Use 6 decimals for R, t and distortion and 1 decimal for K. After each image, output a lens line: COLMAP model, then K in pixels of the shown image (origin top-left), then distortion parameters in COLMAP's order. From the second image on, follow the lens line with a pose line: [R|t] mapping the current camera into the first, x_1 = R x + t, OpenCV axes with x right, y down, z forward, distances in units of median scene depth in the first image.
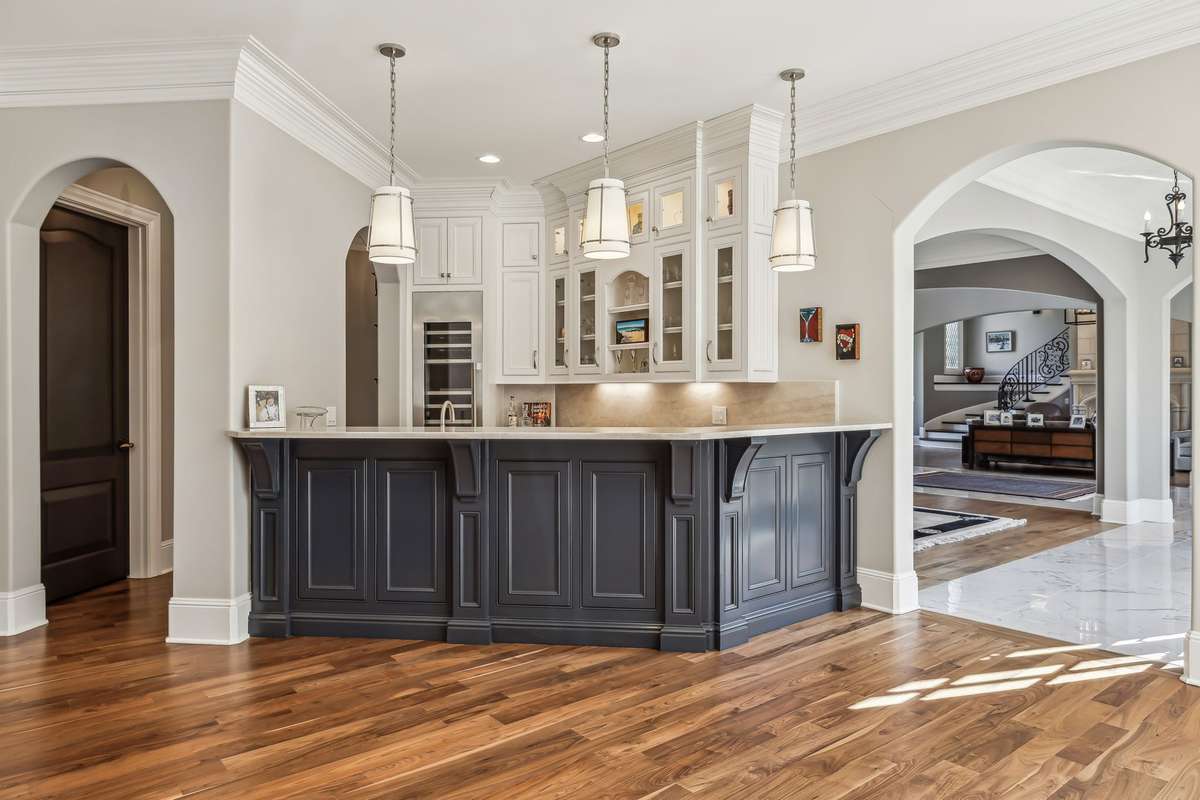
lens RADIAL K [[766.1, 0, 593.8], [0, 766.1, 392.9], [0, 0, 1]] dist [0.004495, 0.000442]
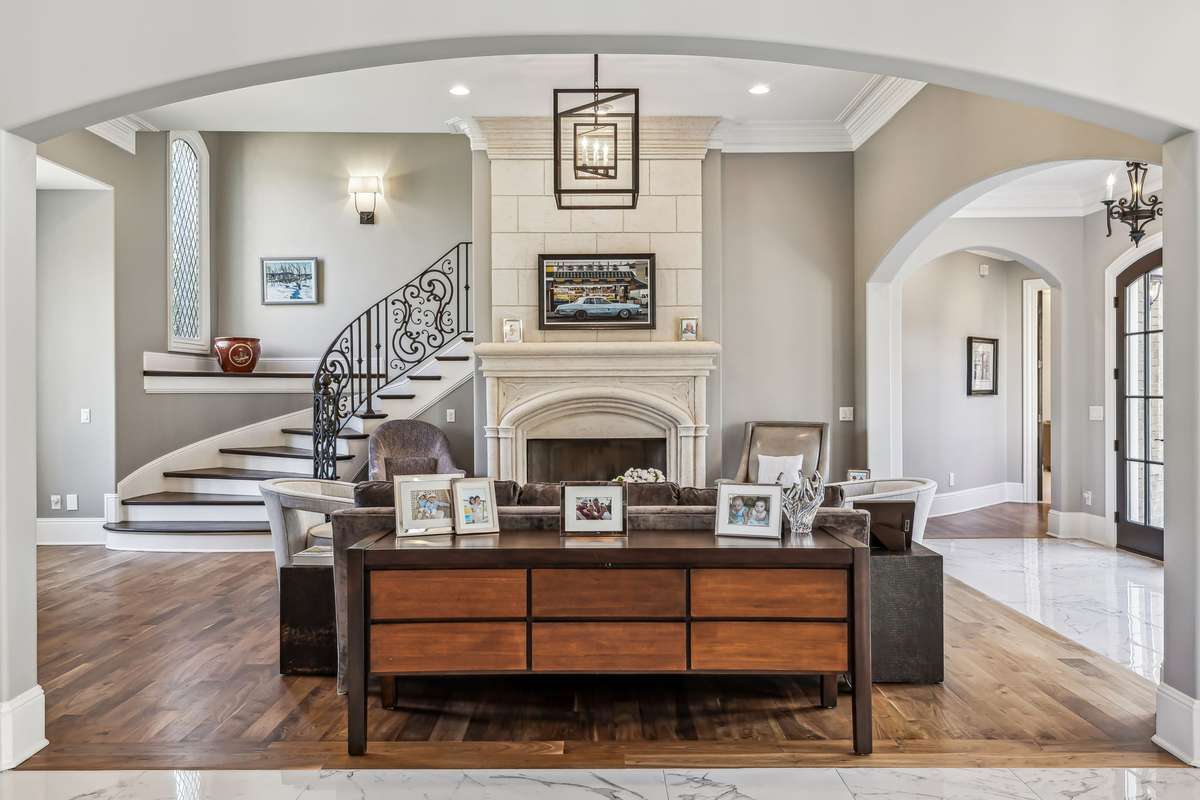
lens RADIAL K [[948.2, 0, 600.0], [0, 948.2, 400.0], [0, 0, 1]] dist [0.001763, 0.000144]
pose [[0.630649, -0.008969, 0.776016, 0.764106], [0.004963, 0.999959, 0.007524, -0.006448], [-0.776052, -0.000894, 0.630668, 1.816760]]
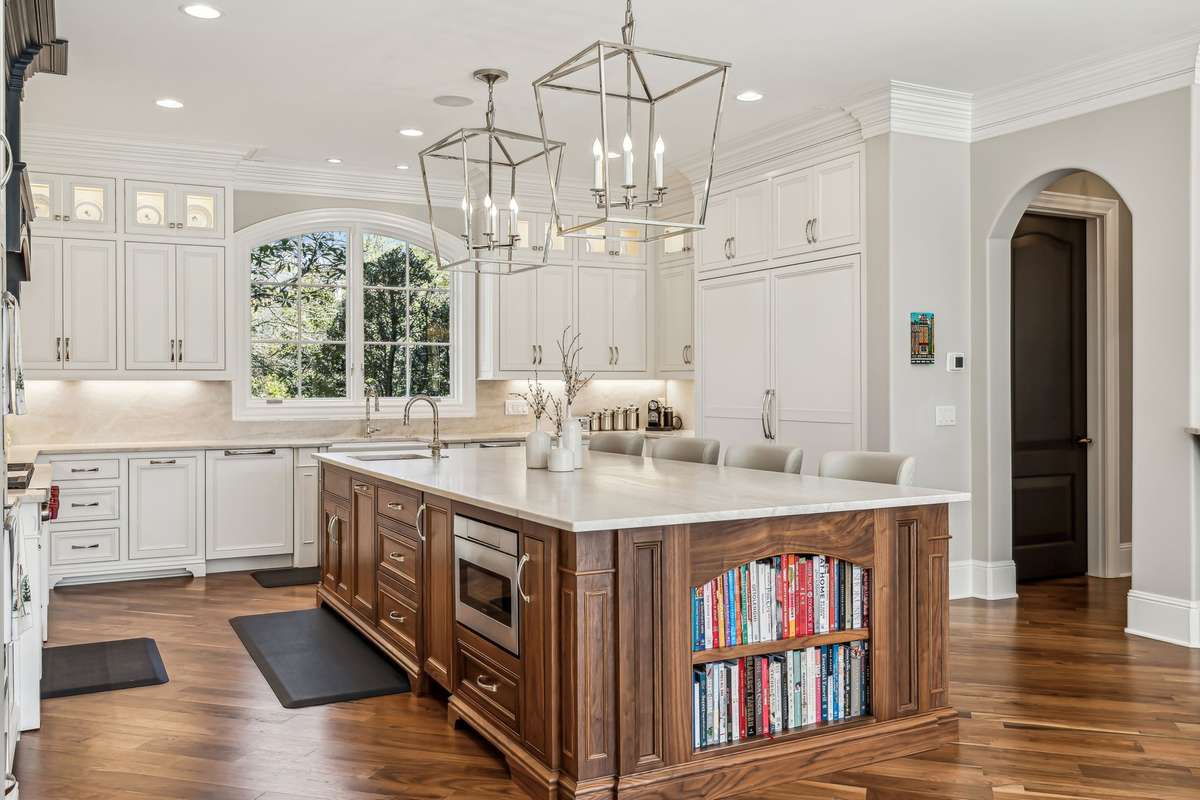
lens RADIAL K [[948.2, 0, 600.0], [0, 948.2, 400.0], [0, 0, 1]] dist [0.001763, 0.000144]
pose [[0.528816, 0.005804, -0.848717, 0.111772], [0.005711, 0.999930, 0.010396, -0.001425], [0.848717, -0.010345, 0.528746, -0.200838]]
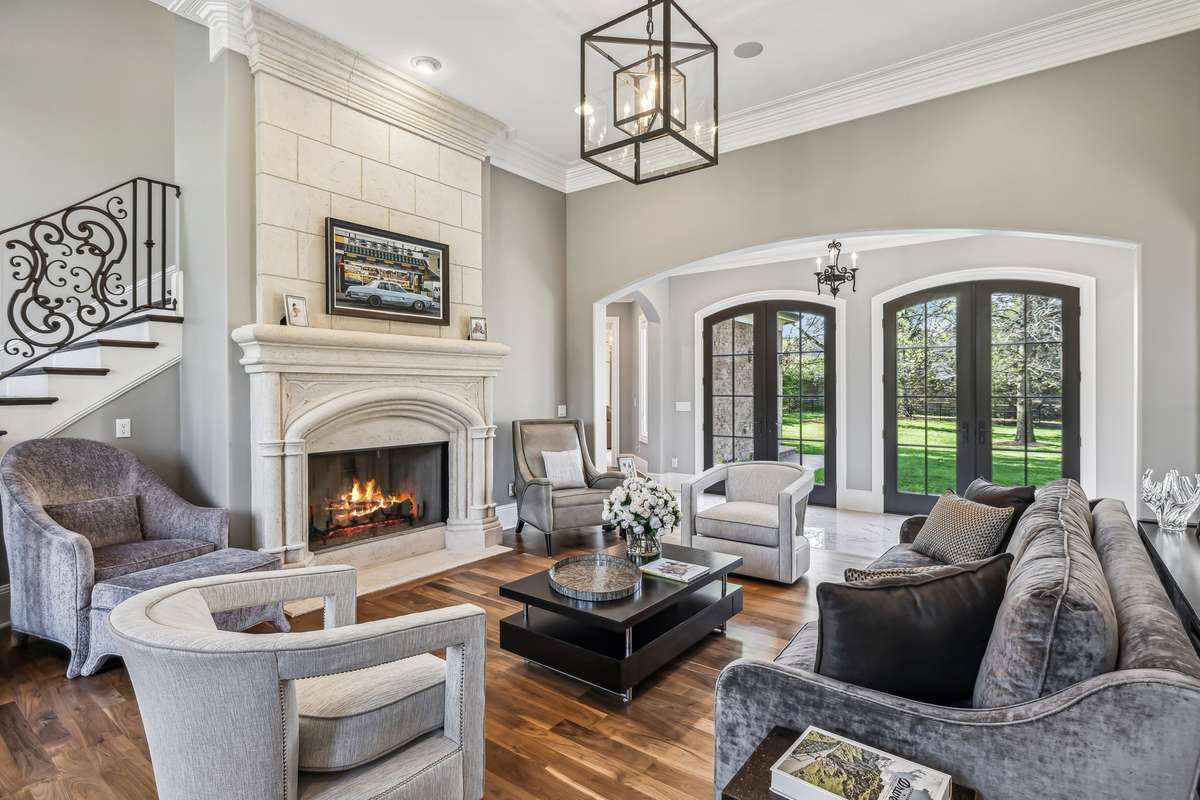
lens RADIAL K [[595.1, 0, 596.5], [0, 595.1, 391.8], [0, 0, 1]] dist [-0.002354, -0.000287]
pose [[-0.228249, -0.001622, 0.973602, 1.076750], [0.004120, 0.999988, 0.002632, -0.010356], [-0.973594, 0.004612, -0.228239, 2.689291]]
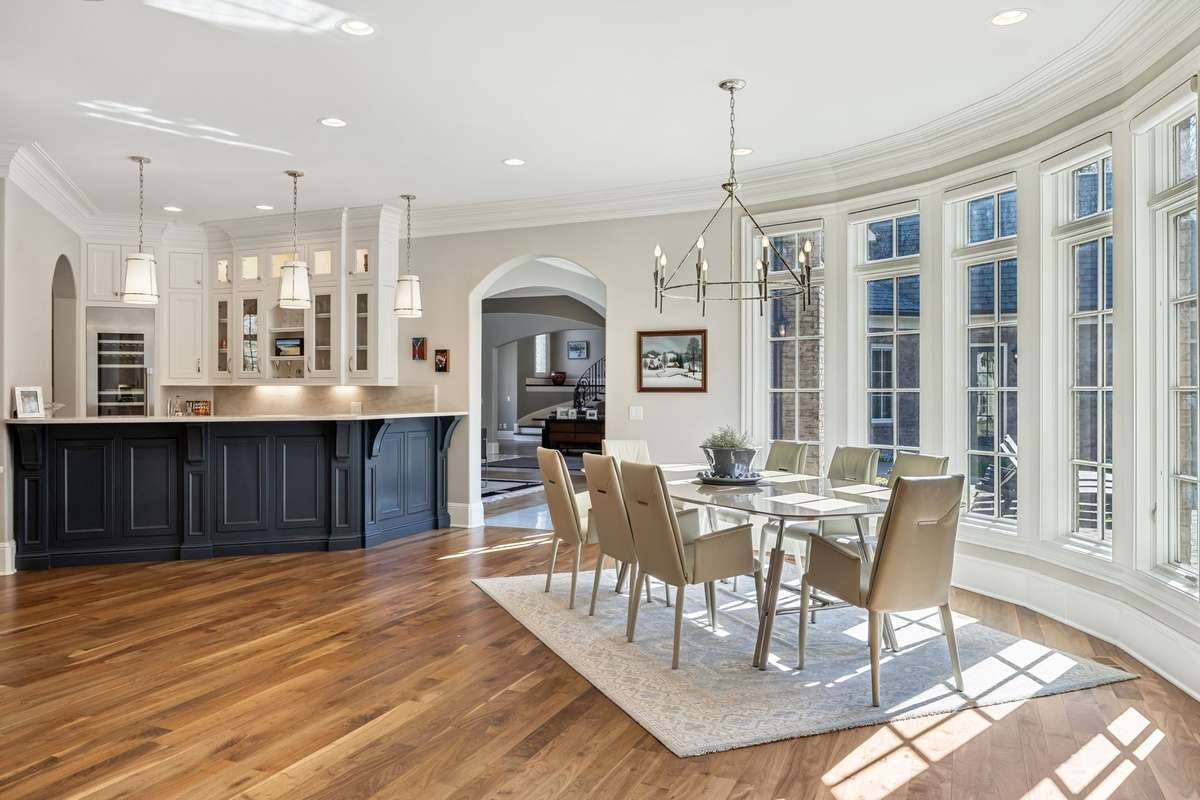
lens RADIAL K [[851.0, 0, 572.0], [0, 851.0, 391.4], [0, 0, 1]] dist [0.003754, 0.000472]
pose [[0.900252, 0.001984, 0.435365, -0.166013], [-0.000744, 0.999995, -0.003020, 0.001573], [-0.435369, 0.002395, 0.900249, -0.603187]]
